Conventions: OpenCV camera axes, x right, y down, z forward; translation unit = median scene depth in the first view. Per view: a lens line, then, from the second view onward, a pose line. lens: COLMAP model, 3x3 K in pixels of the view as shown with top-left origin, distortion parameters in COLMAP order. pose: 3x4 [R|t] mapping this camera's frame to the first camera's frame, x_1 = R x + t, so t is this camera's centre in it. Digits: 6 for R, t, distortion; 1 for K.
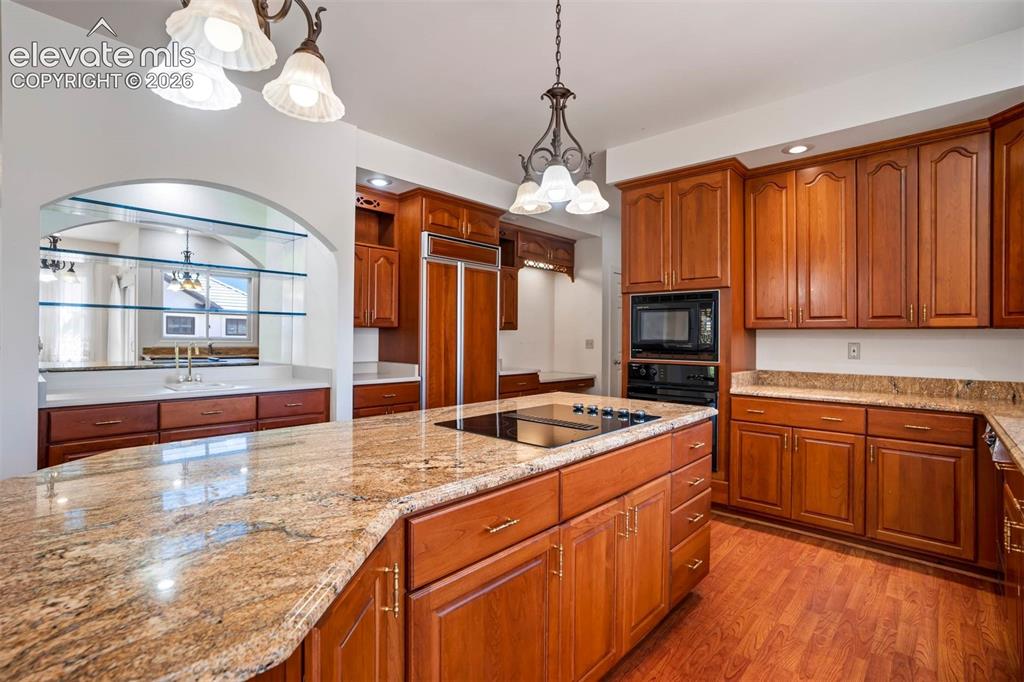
lens RADIAL K [[480.3, 0, 501.5], [0, 480.3, 331.9], [0, 0, 1]] dist [-0.022266, 0.003883]
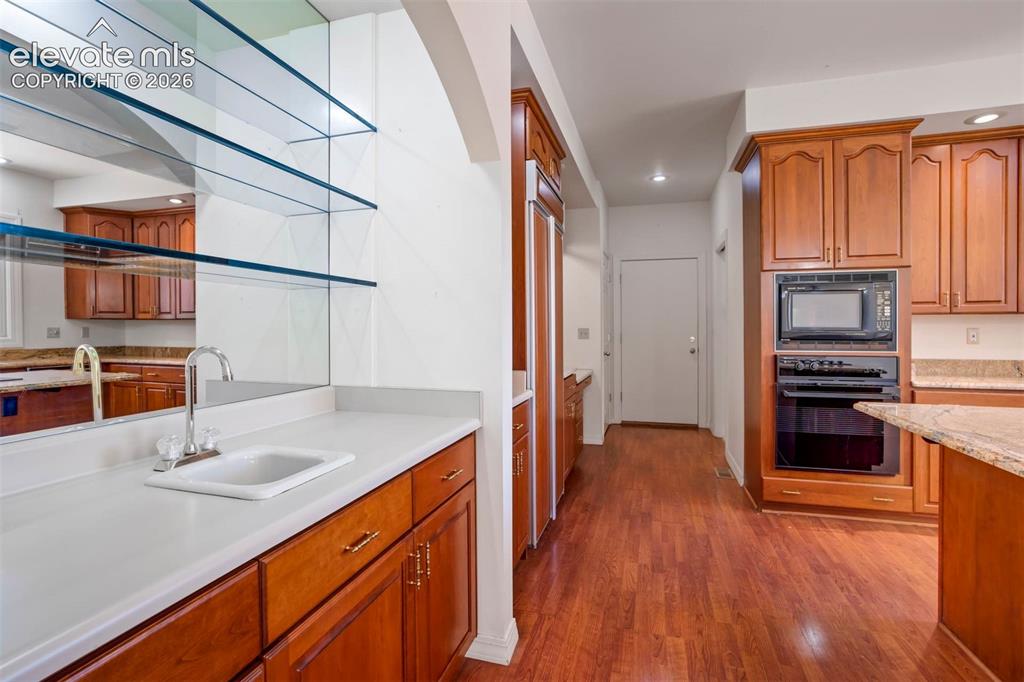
lens RADIAL K [[480.3, 0, 504.9], [0, 480.3, 331.6], [0, 0, 1]] dist [-0.022266, 0.003883]
pose [[0.912260, -0.017556, 0.409234, -0.546858], [0.007861, 0.999647, 0.025362, -0.001997], [-0.409535, -0.019919, 0.912077, 0.493946]]
